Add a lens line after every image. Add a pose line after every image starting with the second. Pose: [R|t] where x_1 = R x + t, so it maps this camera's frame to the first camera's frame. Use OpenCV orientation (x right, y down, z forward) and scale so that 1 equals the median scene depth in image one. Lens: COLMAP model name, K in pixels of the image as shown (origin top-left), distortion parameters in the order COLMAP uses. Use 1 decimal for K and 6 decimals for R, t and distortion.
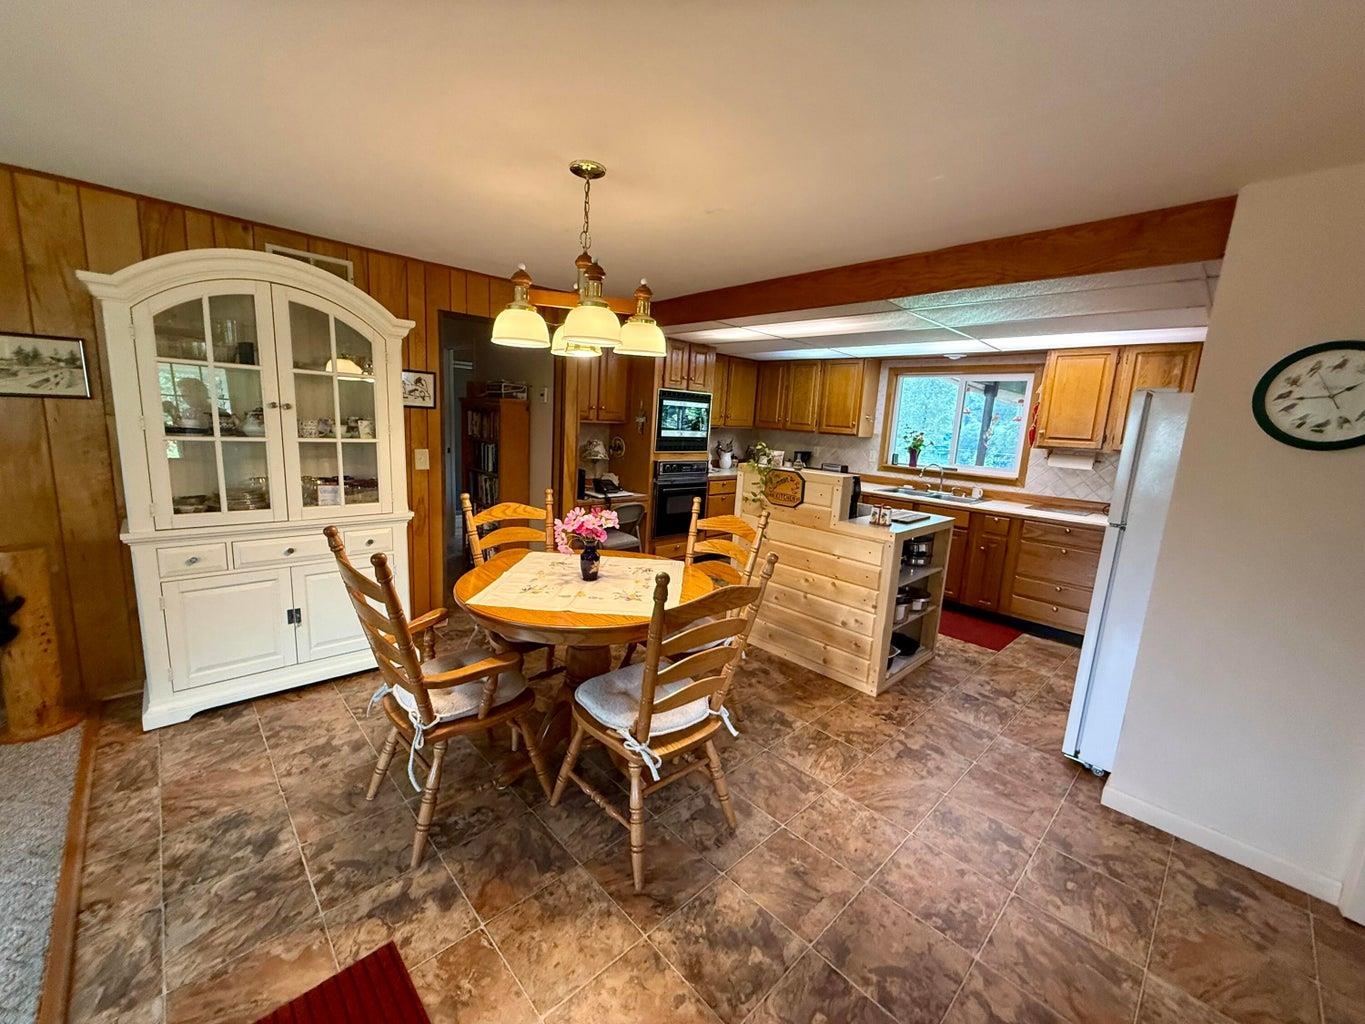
lens RADIAL K [[545.2, 0, 677.2], [0, 545.2, 510.8], [0, 0, 1]] dist [-0.000445, 0.000729]
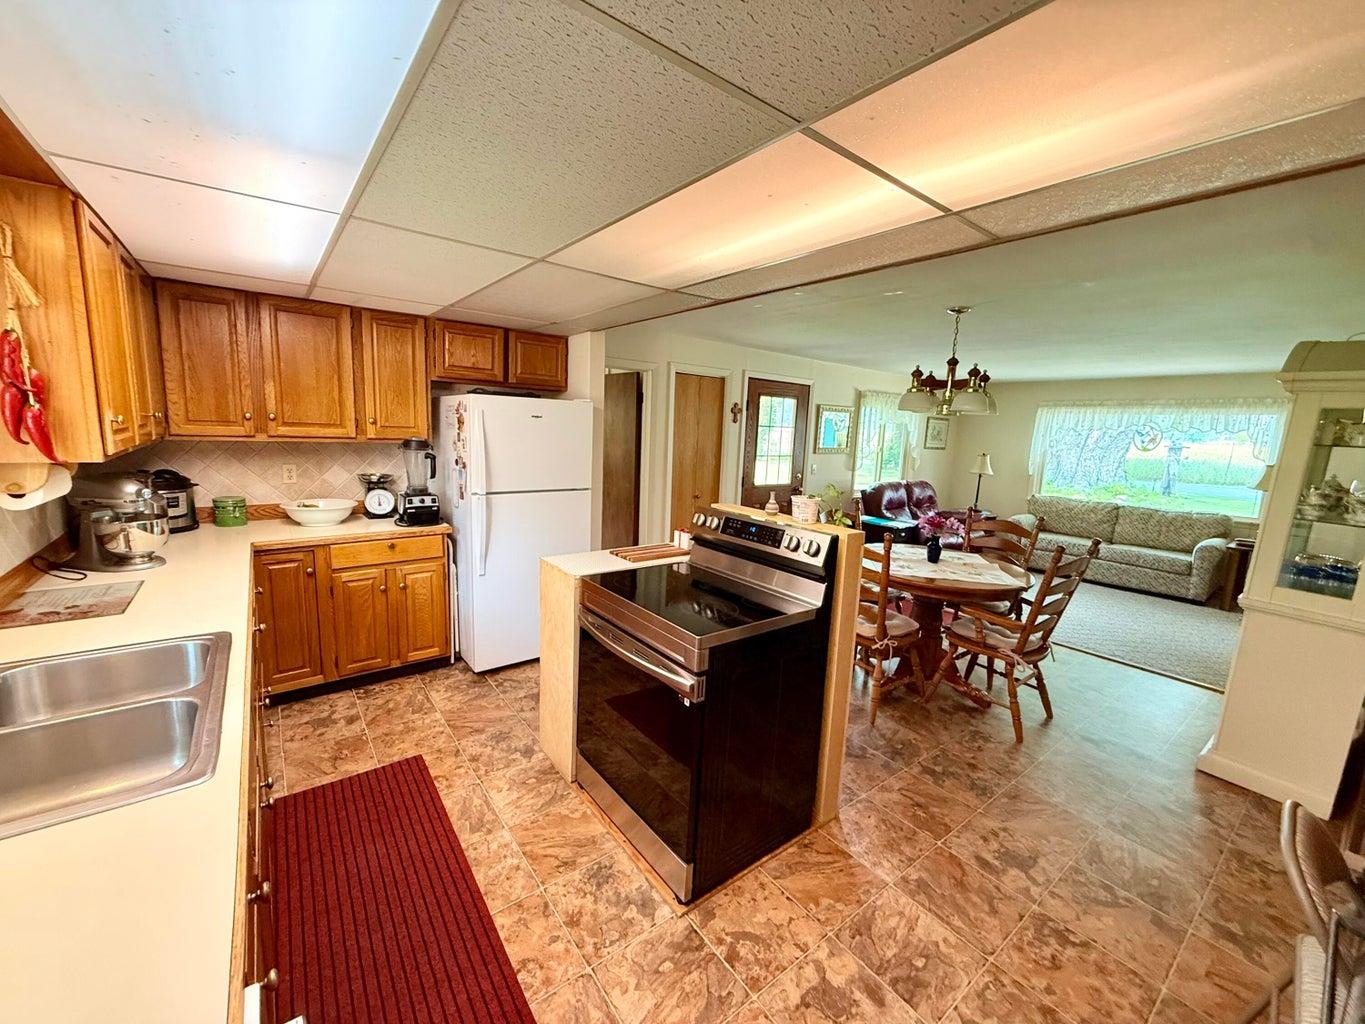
lens RADIAL K [[545.2, 0, 677.2], [0, 545.2, 510.8], [0, 0, 1]] dist [-0.000445, 0.000729]
pose [[-0.989496, -0.110314, 0.093425, 0.178401], [-0.074136, 0.942055, 0.327163, -0.194984], [-0.124102, 0.316800, -0.940338, 1.083917]]
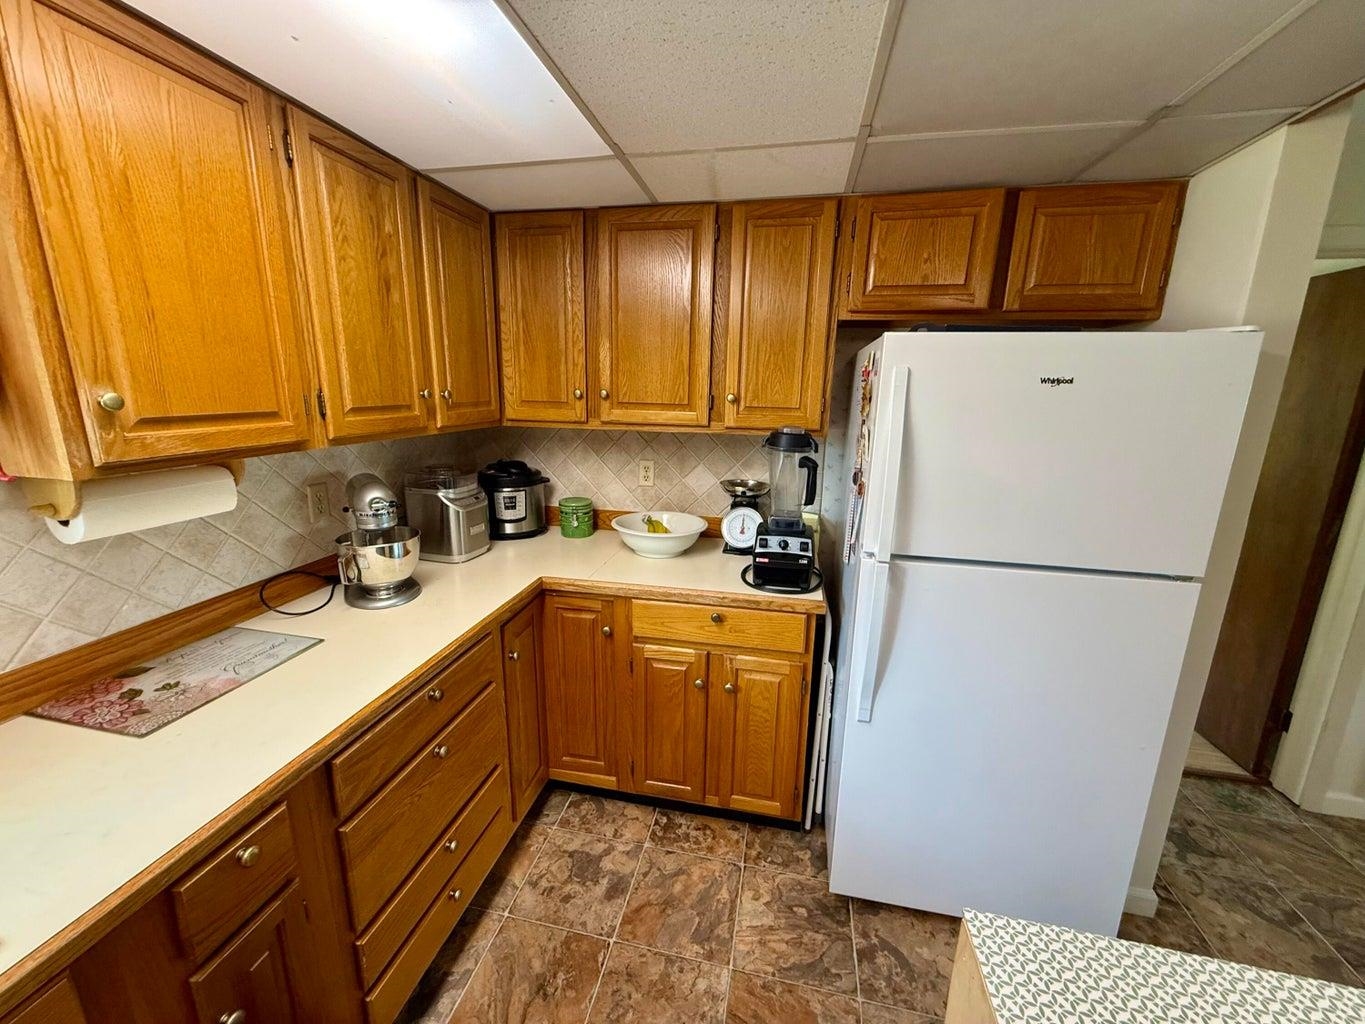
lens RADIAL K [[545.2, 0, 677.2], [0, 545.2, 510.8], [0, 0, 1]] dist [-0.000445, 0.000729]
pose [[-0.559071, -0.244797, 0.792158, 0.296194], [0.094495, 0.930382, 0.354203, -0.128145], [-0.823717, 0.272879, -0.497018, 0.755918]]
